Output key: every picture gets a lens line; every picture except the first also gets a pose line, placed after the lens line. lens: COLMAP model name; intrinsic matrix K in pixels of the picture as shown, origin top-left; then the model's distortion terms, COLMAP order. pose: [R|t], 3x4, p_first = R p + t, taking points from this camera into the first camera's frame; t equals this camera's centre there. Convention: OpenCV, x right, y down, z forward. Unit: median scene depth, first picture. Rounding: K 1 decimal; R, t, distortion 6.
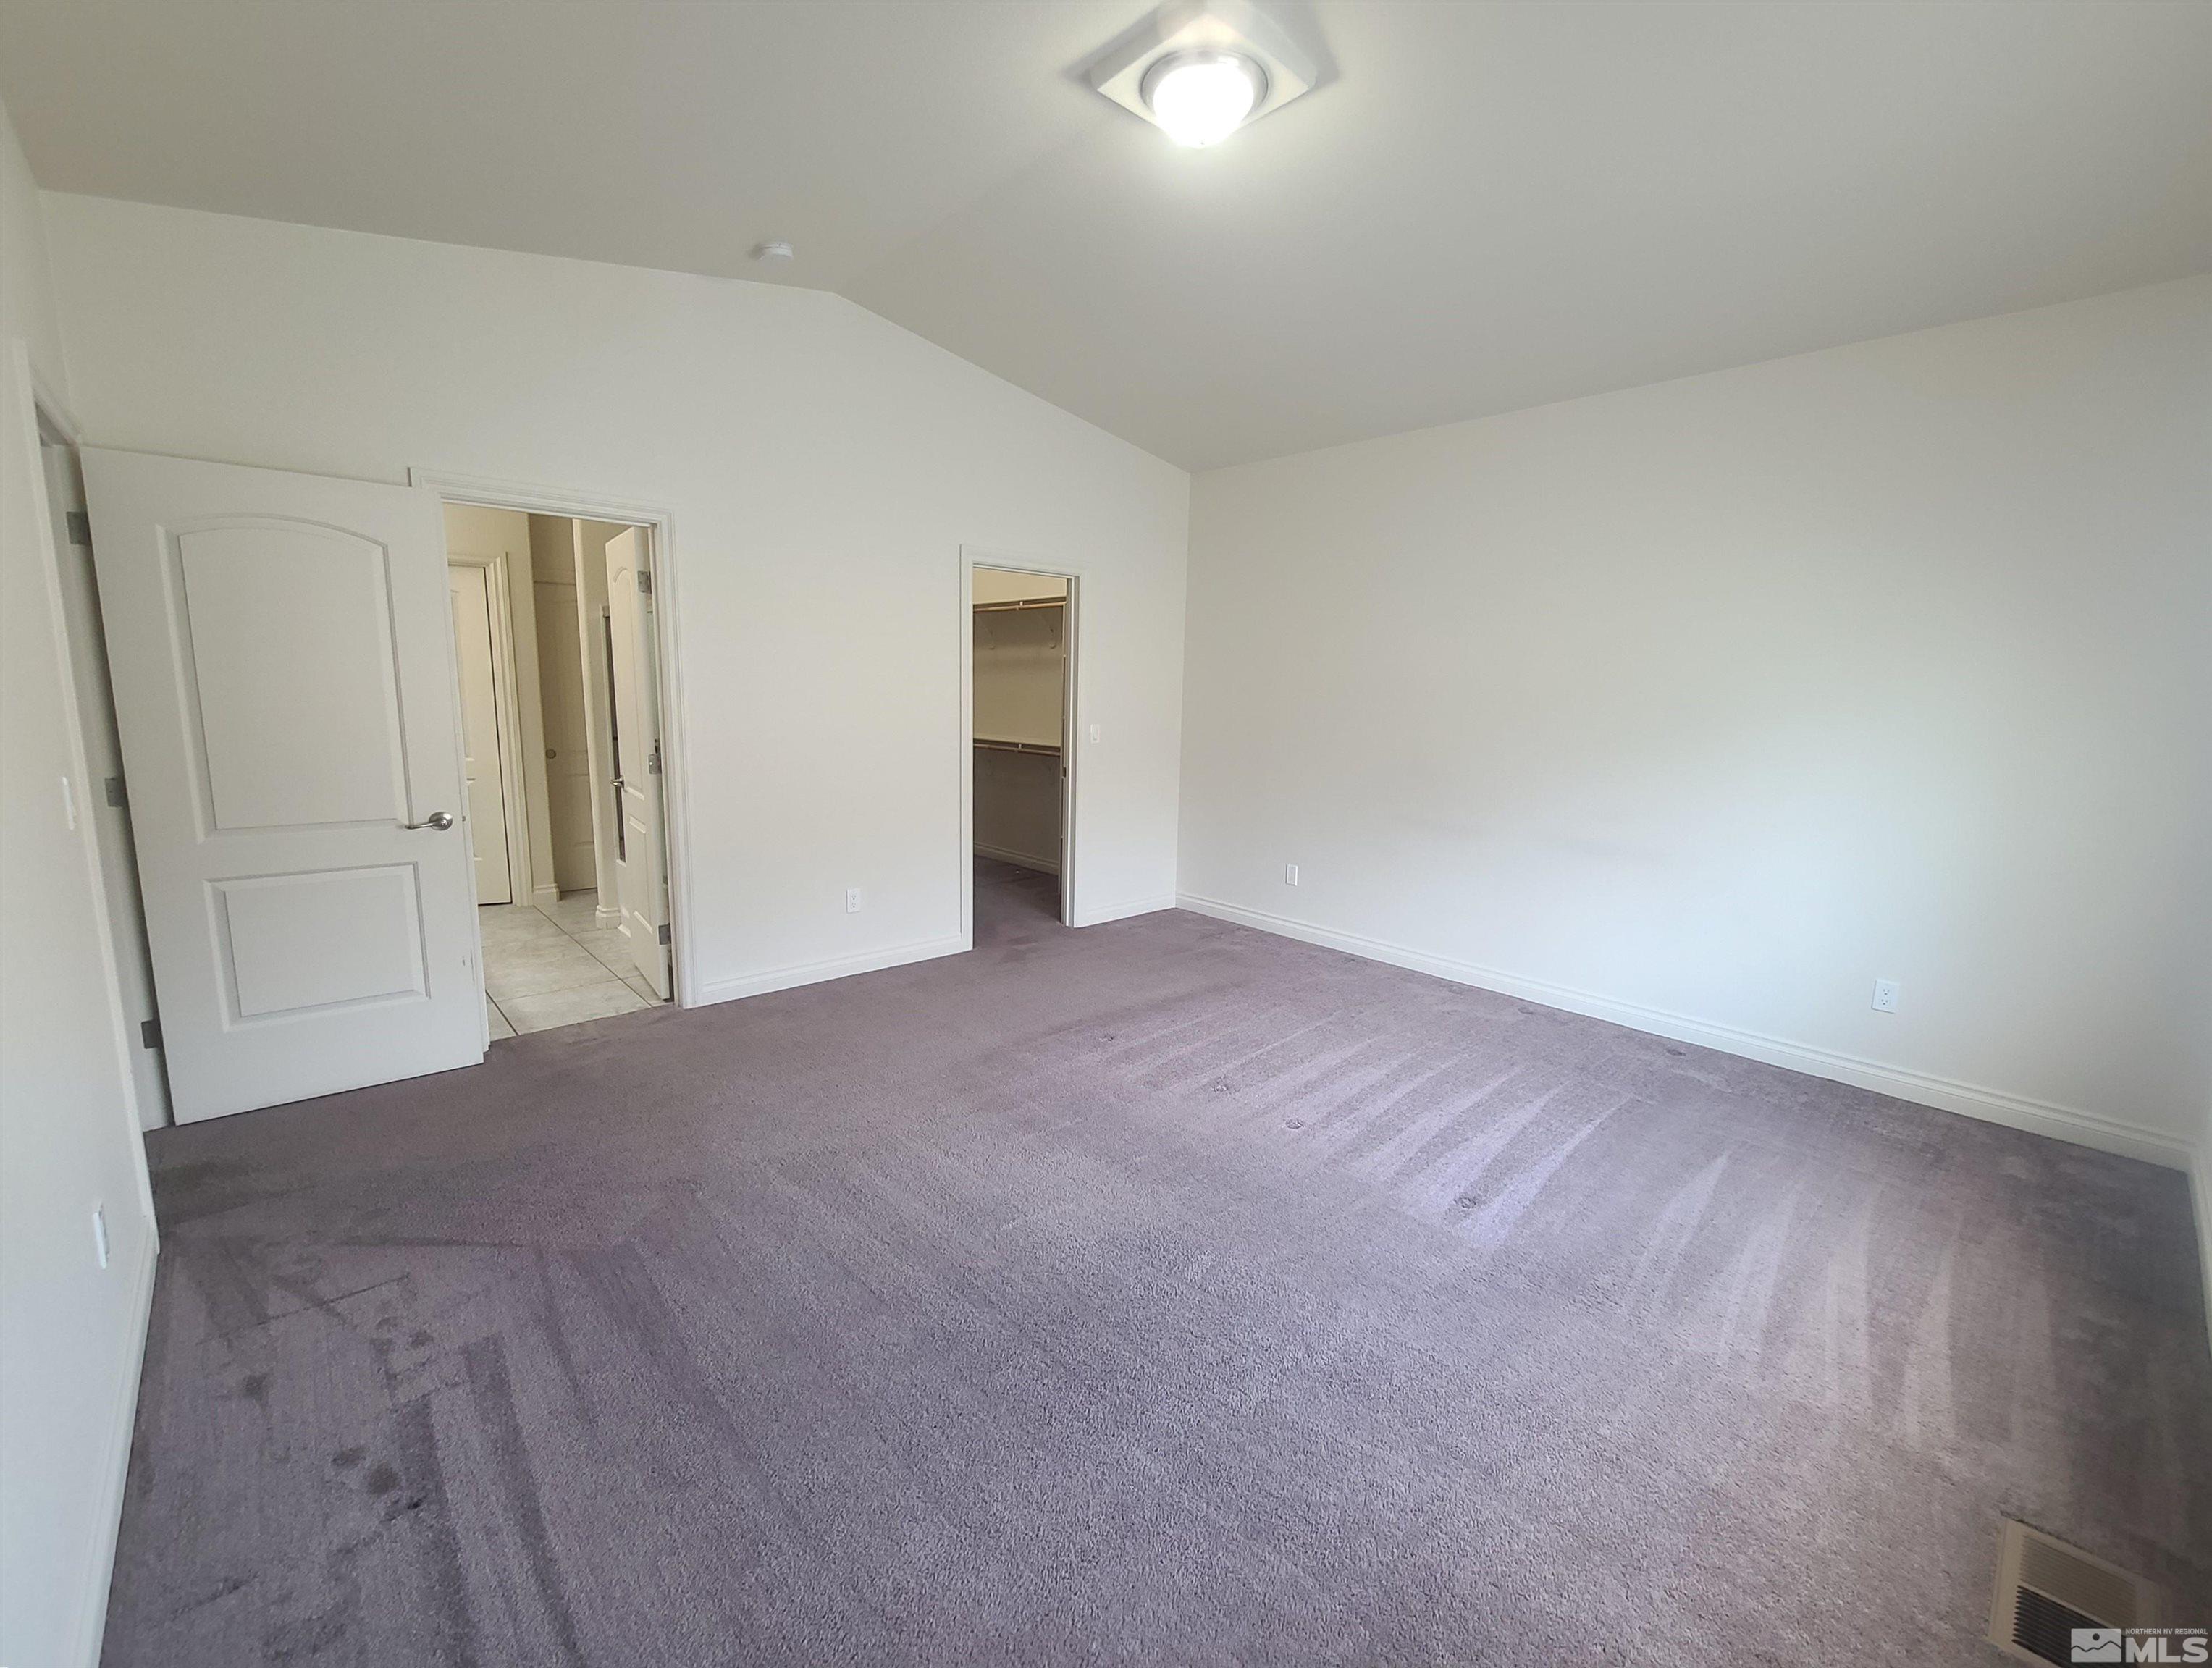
lens RADIAL K [[905.2, 0, 1099.3], [0, 905.2, 838.5], [0, 0, 1]] dist [-0.000273, -0.000002]
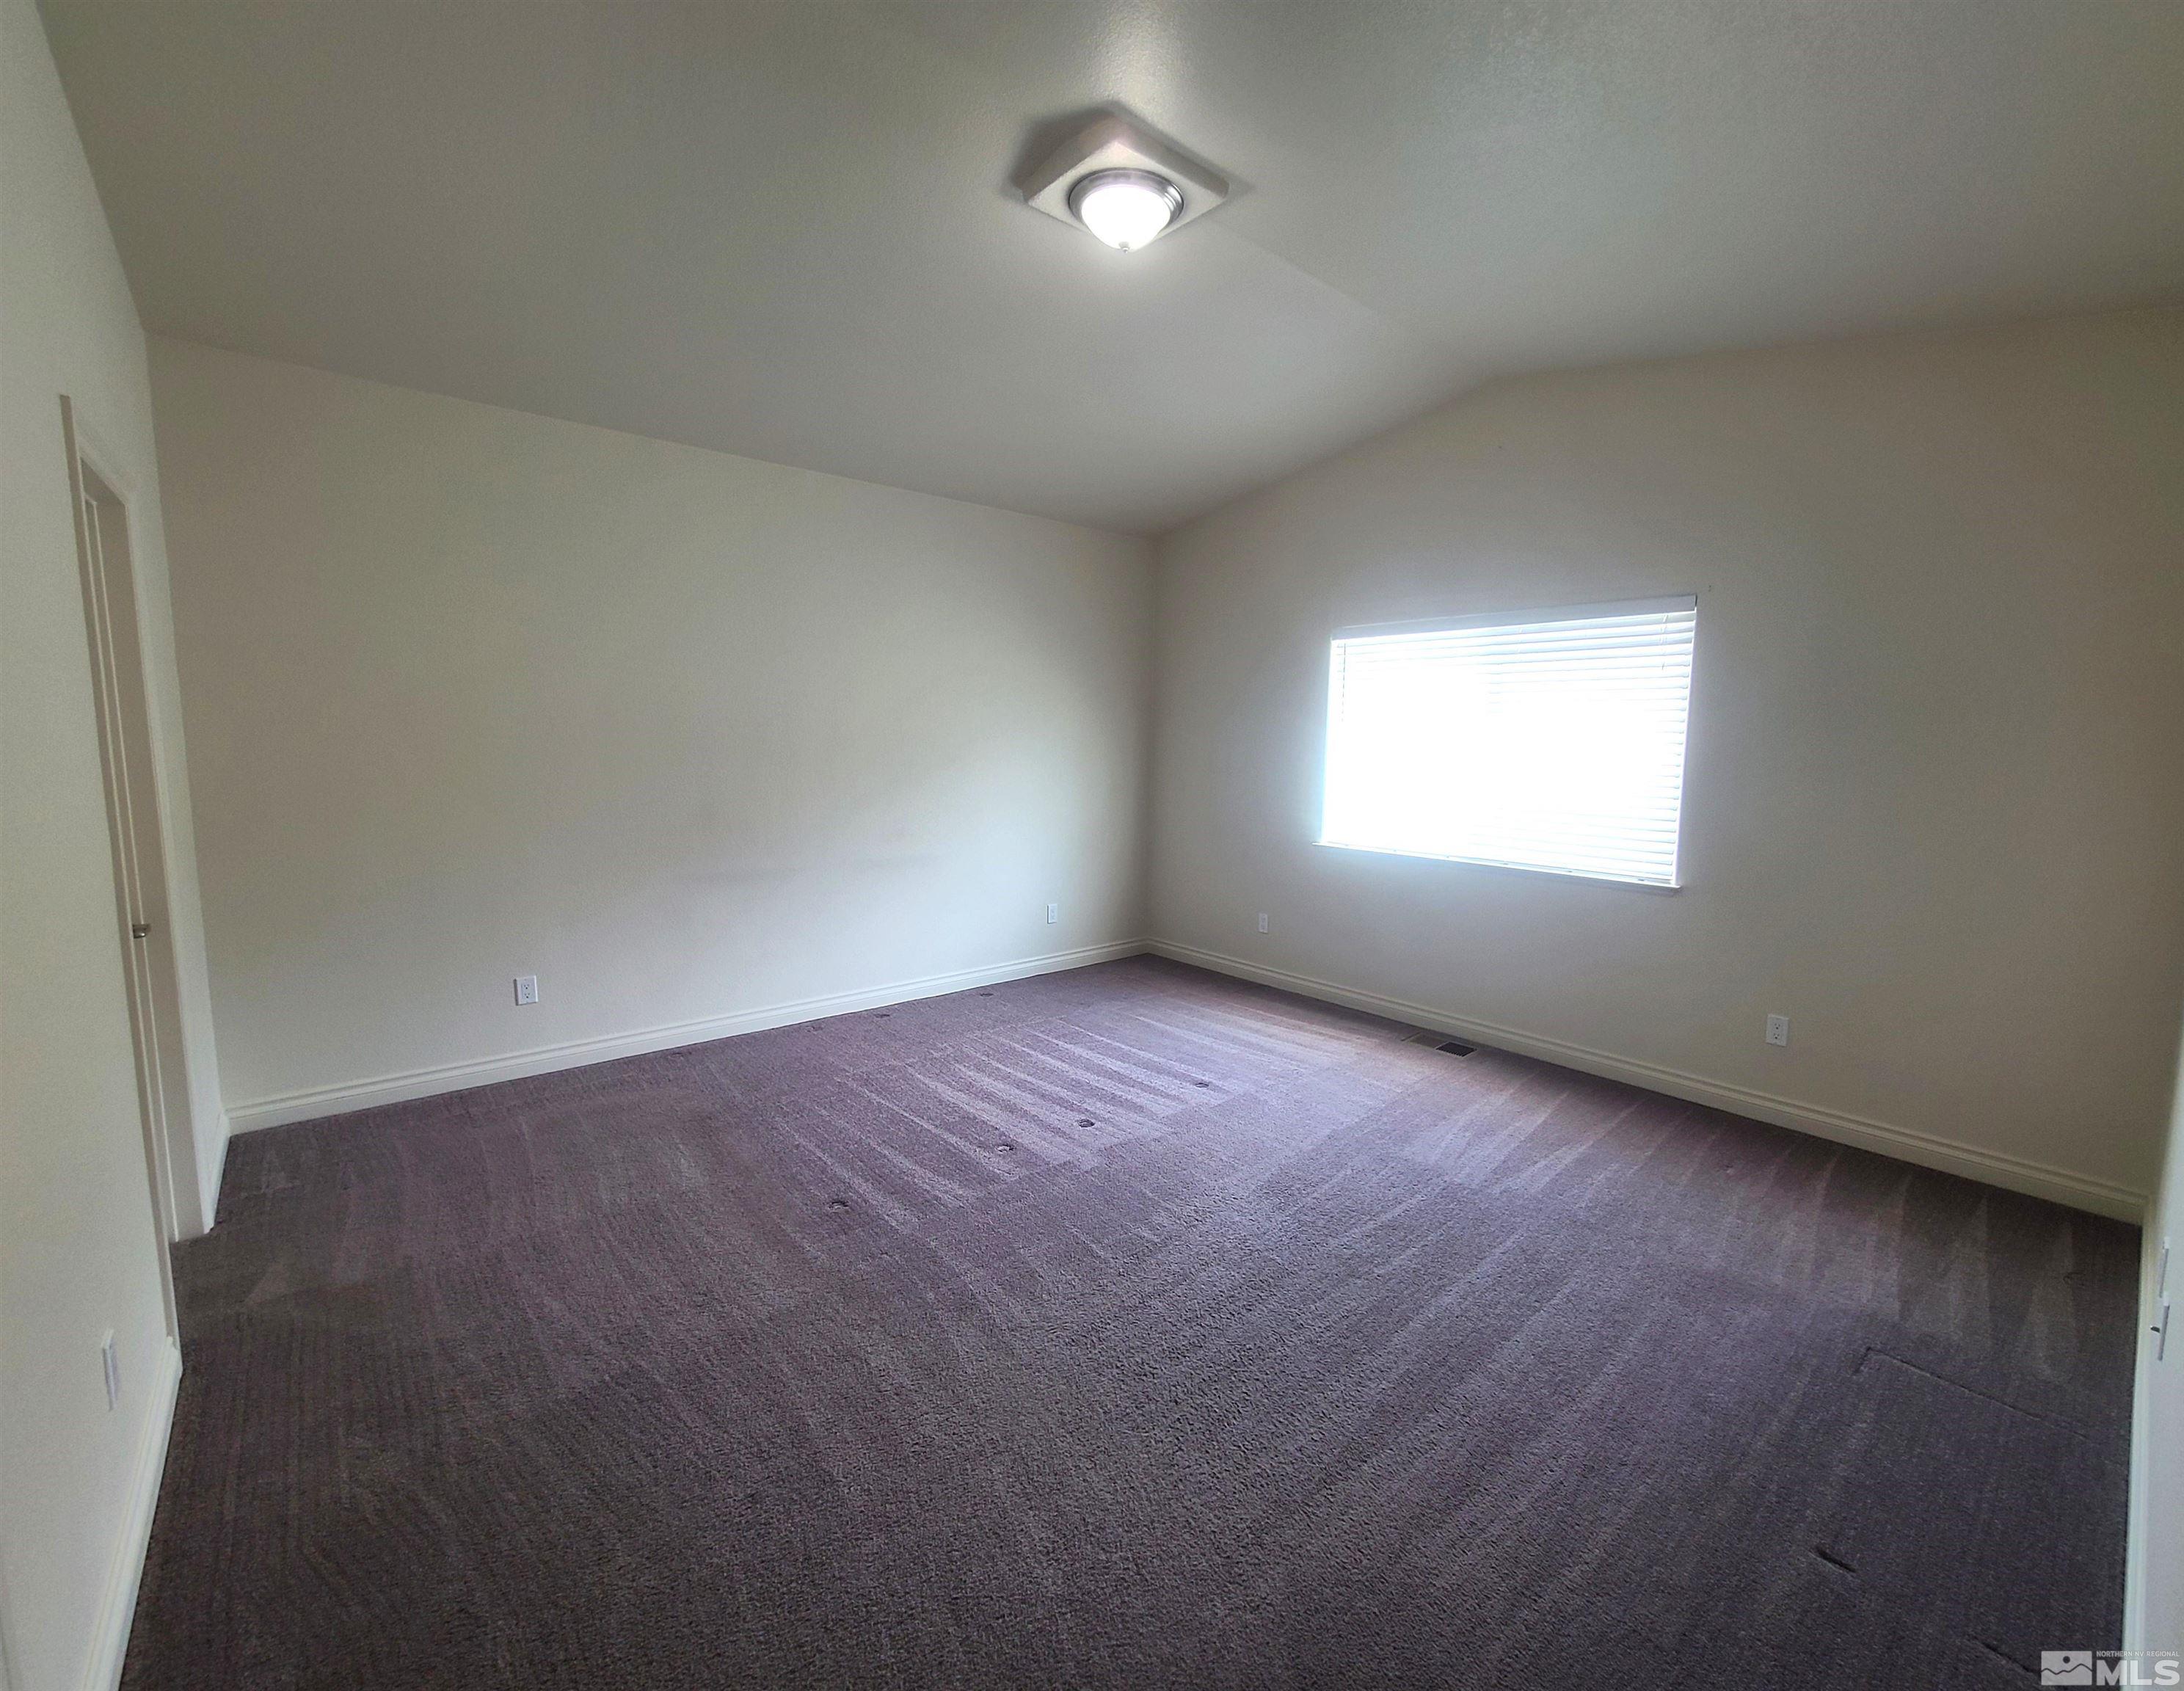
lens RADIAL K [[913.8, 0, 1089.7], [0, 913.8, 828.2], [0, 0, 1]] dist [0.000642, 0.000012]
pose [[0.045631, -0.124942, 0.991114, -0.881386], [0.157506, 0.980637, 0.116370, -0.191325], [-0.986463, 0.150797, 0.064427, 0.828728]]
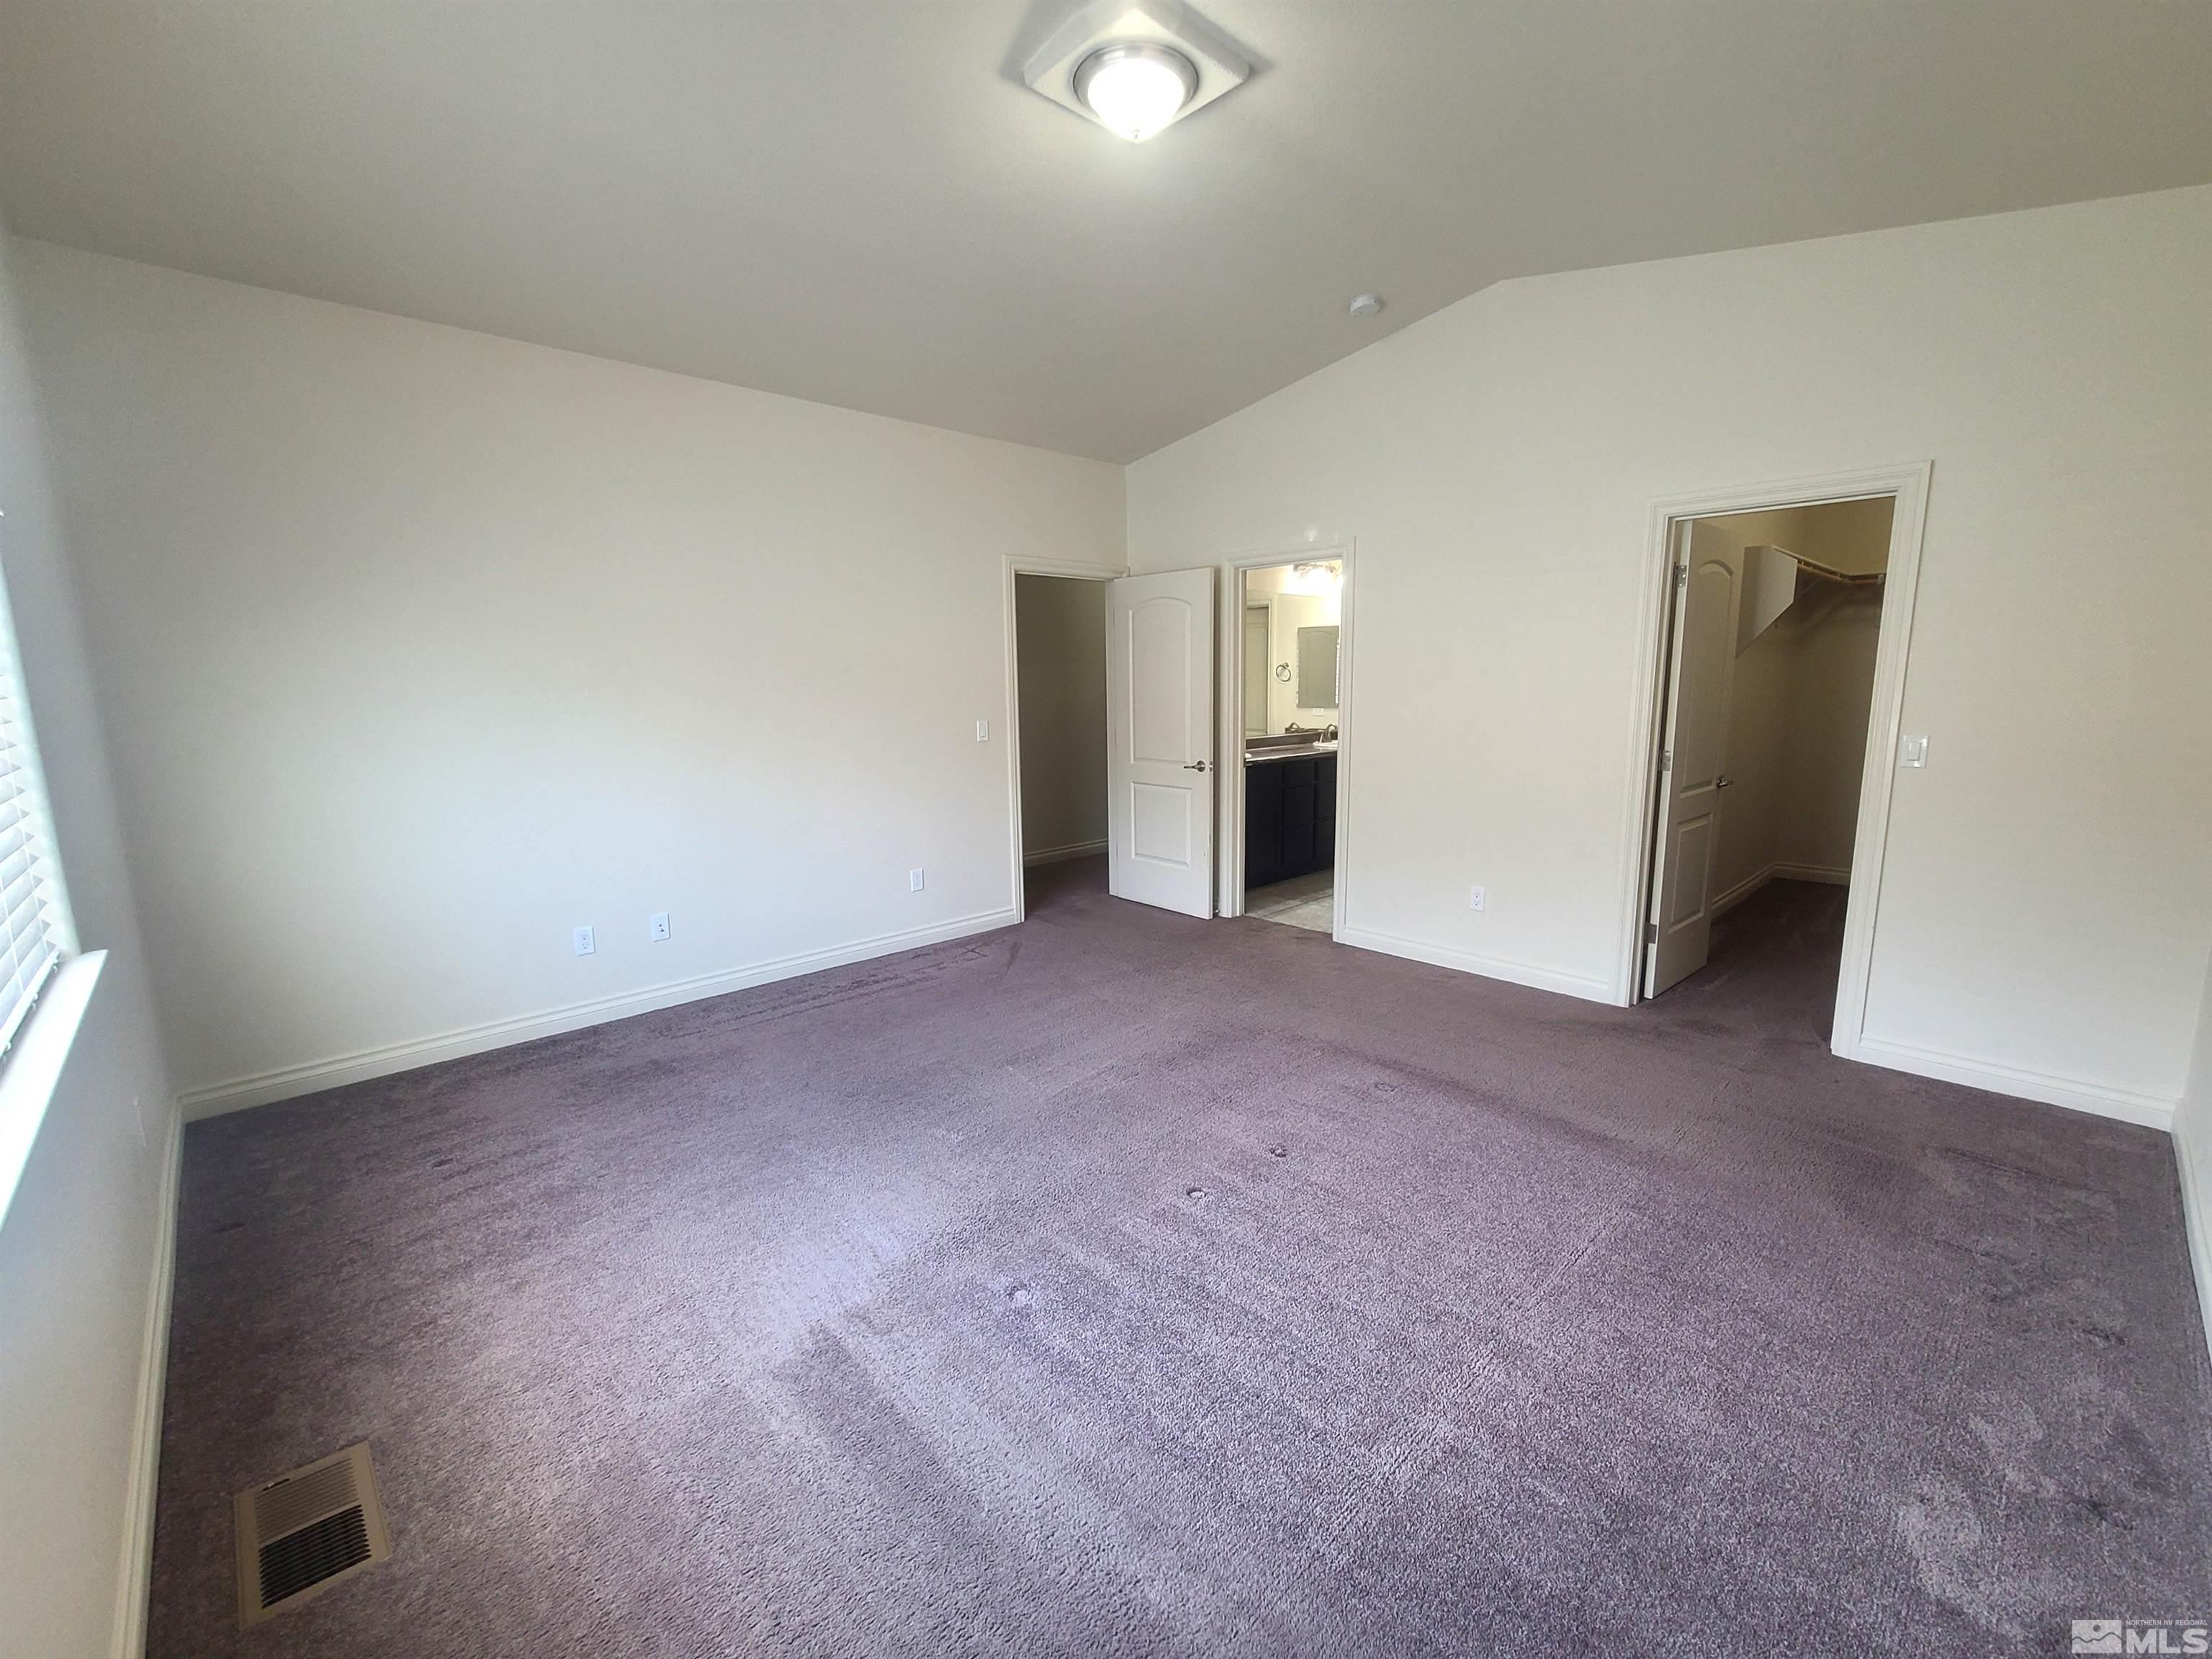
lens RADIAL K [[904.0, 0, 1111.3], [0, 904.0, 820.6], [0, 0, 1]] dist [-0.000883, 0.000053]
pose [[0.029551, 0.129604, -0.991125, 0.980395], [-0.147377, 0.981287, 0.123923, -0.108002], [0.988639, 0.142407, 0.048099, 0.833835]]
